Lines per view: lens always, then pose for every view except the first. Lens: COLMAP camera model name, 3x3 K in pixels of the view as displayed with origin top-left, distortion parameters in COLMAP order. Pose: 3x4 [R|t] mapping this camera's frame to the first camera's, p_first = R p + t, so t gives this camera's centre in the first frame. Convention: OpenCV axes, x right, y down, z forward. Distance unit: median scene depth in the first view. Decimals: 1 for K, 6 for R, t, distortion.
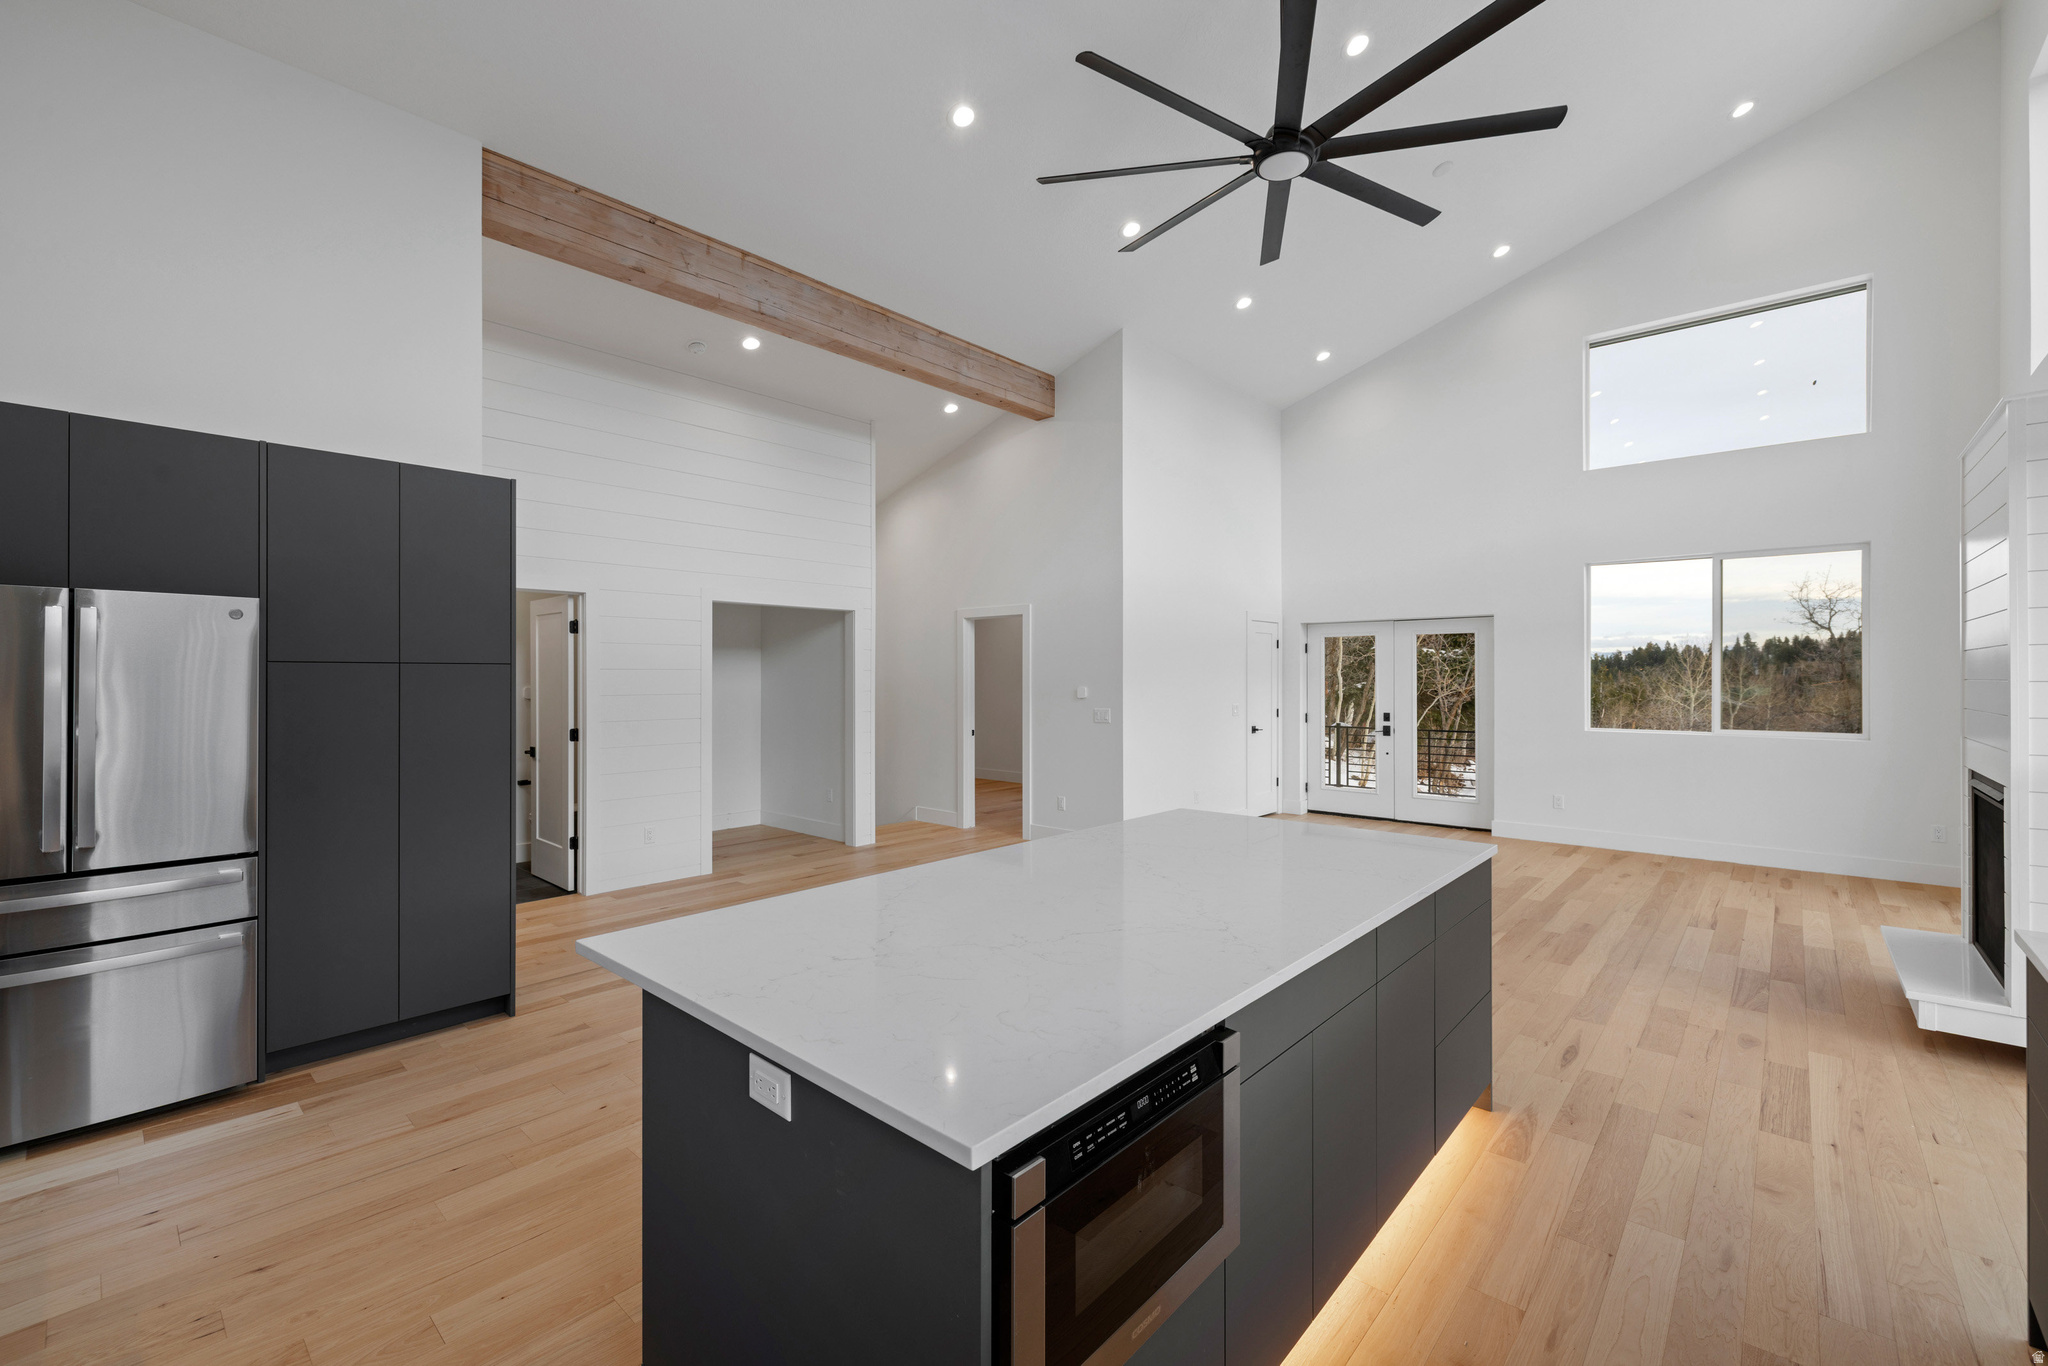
lens RADIAL K [[860.5, 0, 995.2], [0, 860.5, 683.3], [0, 0, 1]] dist [-0.000536, 0.001028]
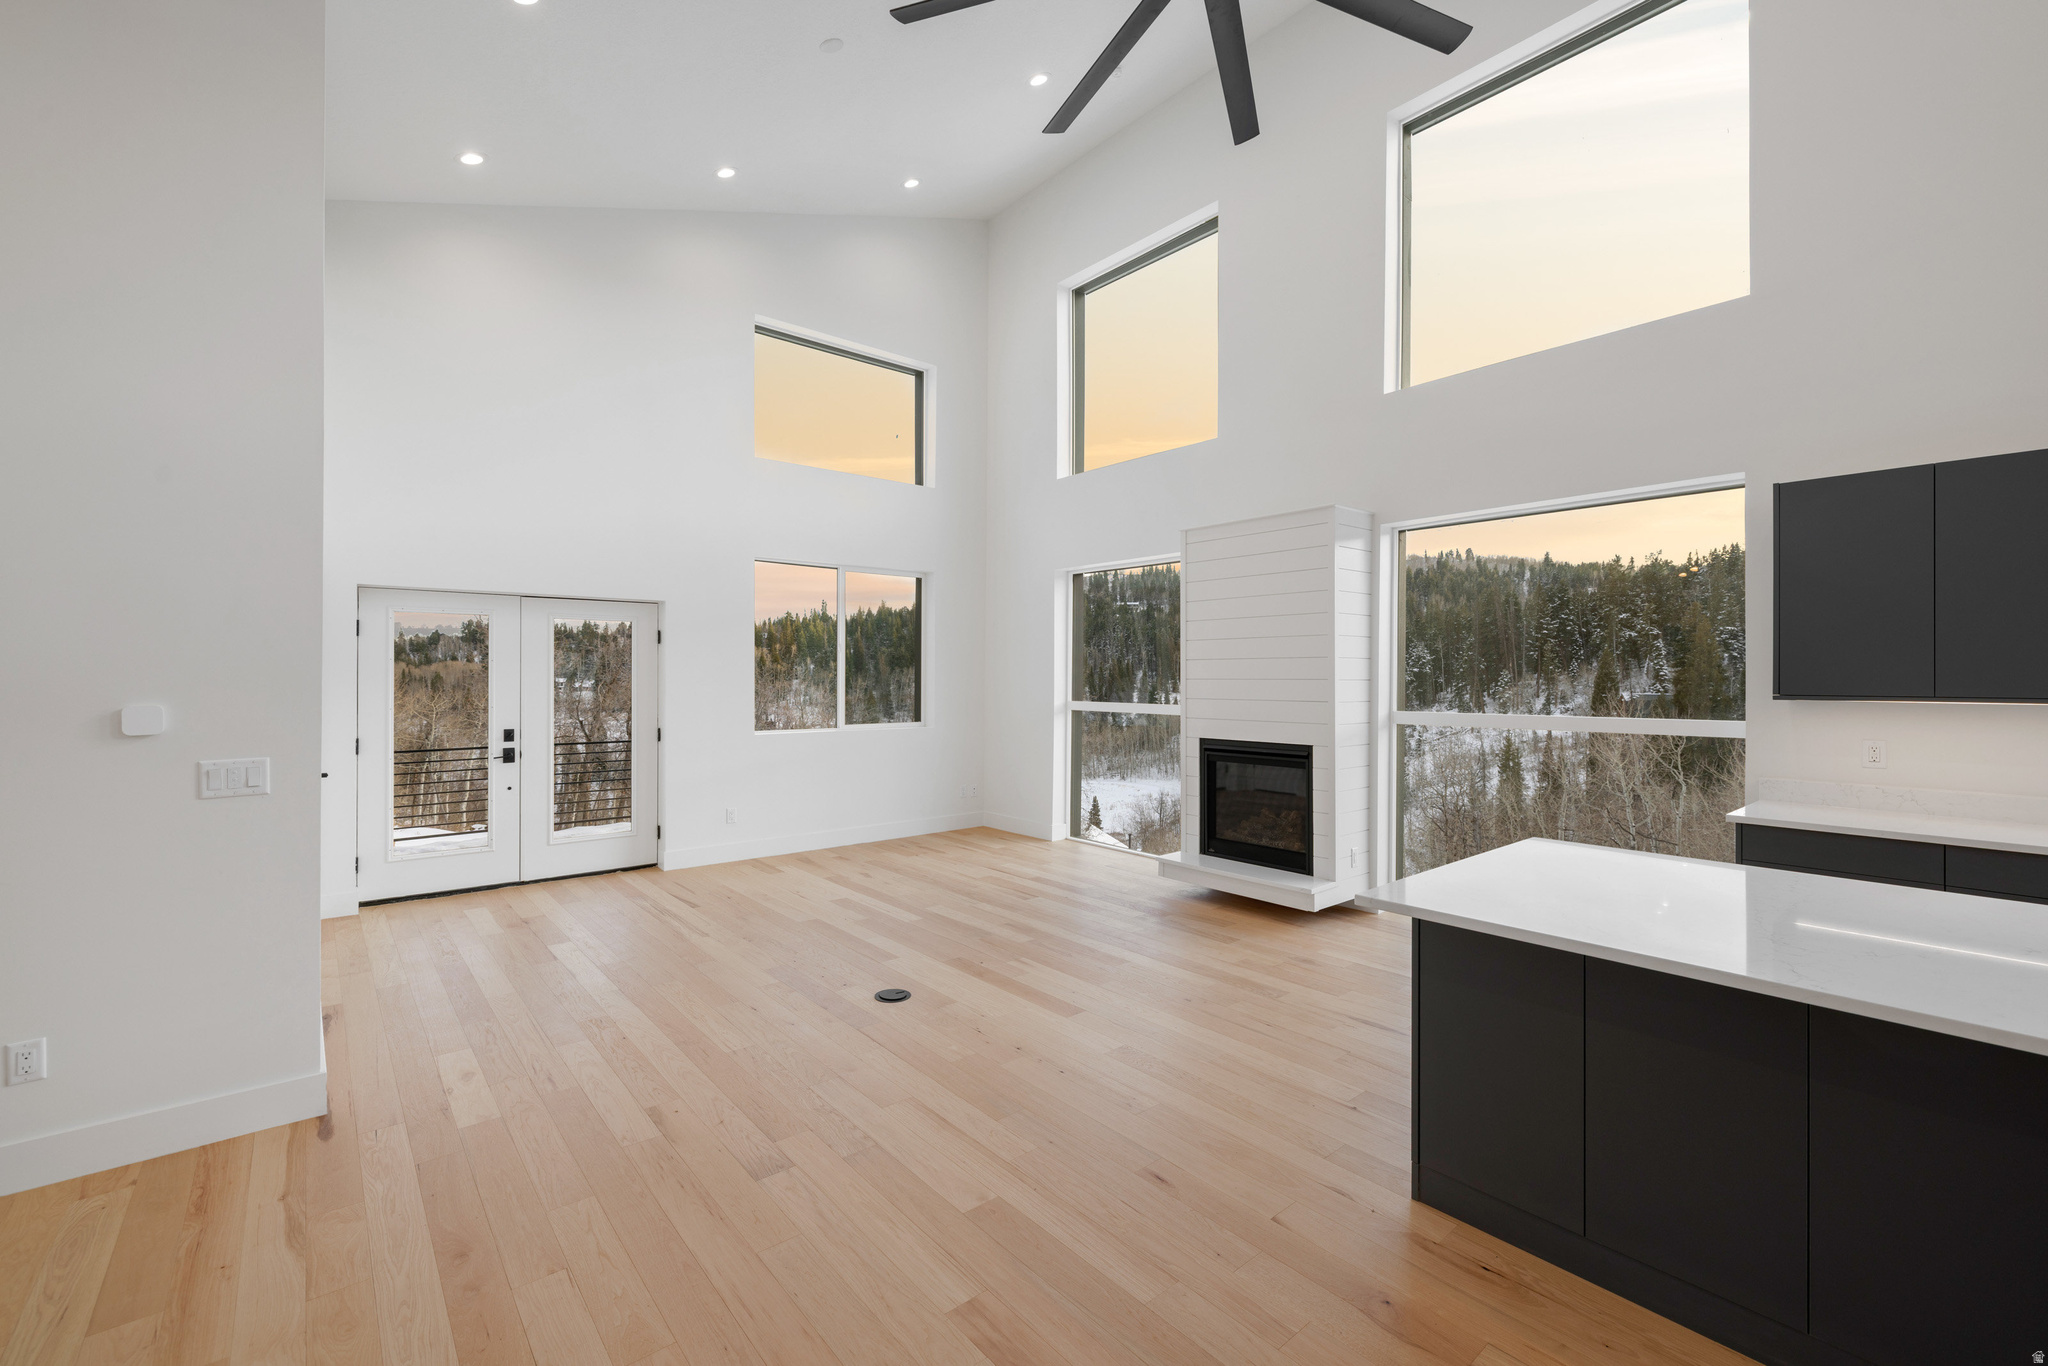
lens RADIAL K [[860.5, 0, 1020.8], [0, 860.5, 697.6], [0, 0, 1]] dist [-0.000536, 0.001028]
pose [[0.121484, -0.022352, 0.992342, -0.304067], [0.008674, 0.999732, 0.021456, -0.003529], [-0.992556, 0.006001, 0.121645, 0.885052]]
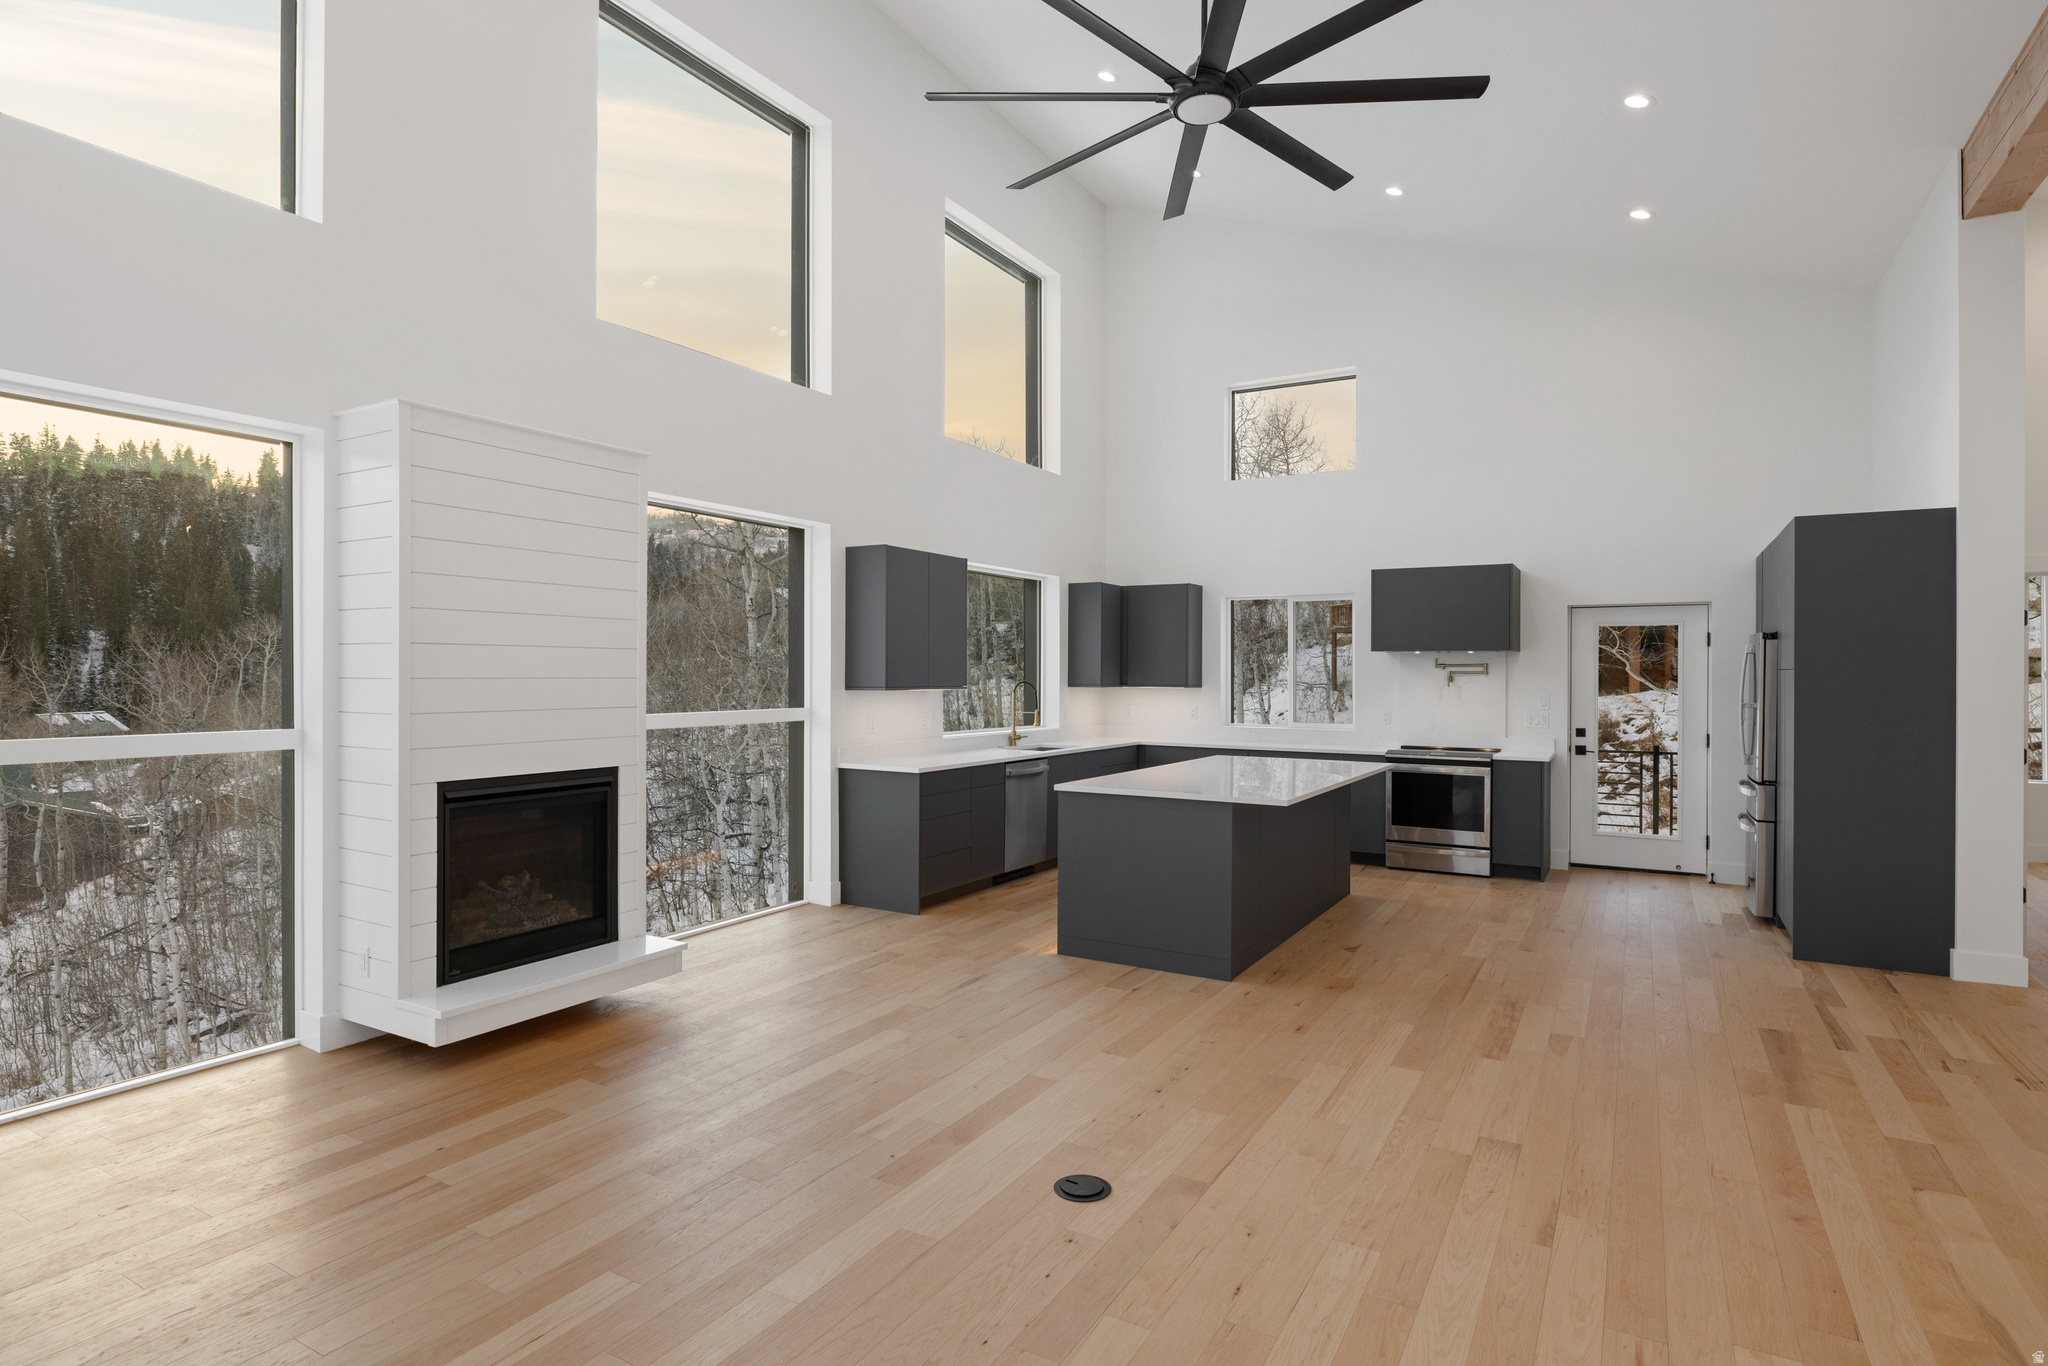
lens RADIAL K [[1068.7, 0, 1030.4], [0, 1068.7, 666.1], [0, 0, 1]] dist [0.004213, 0.000998]
pose [[-0.973248, -0.007012, -0.229650, 0.636487], [-0.007938, 0.999964, 0.003105, -0.016107], [0.229620, 0.004845, -0.973268, 1.694184]]
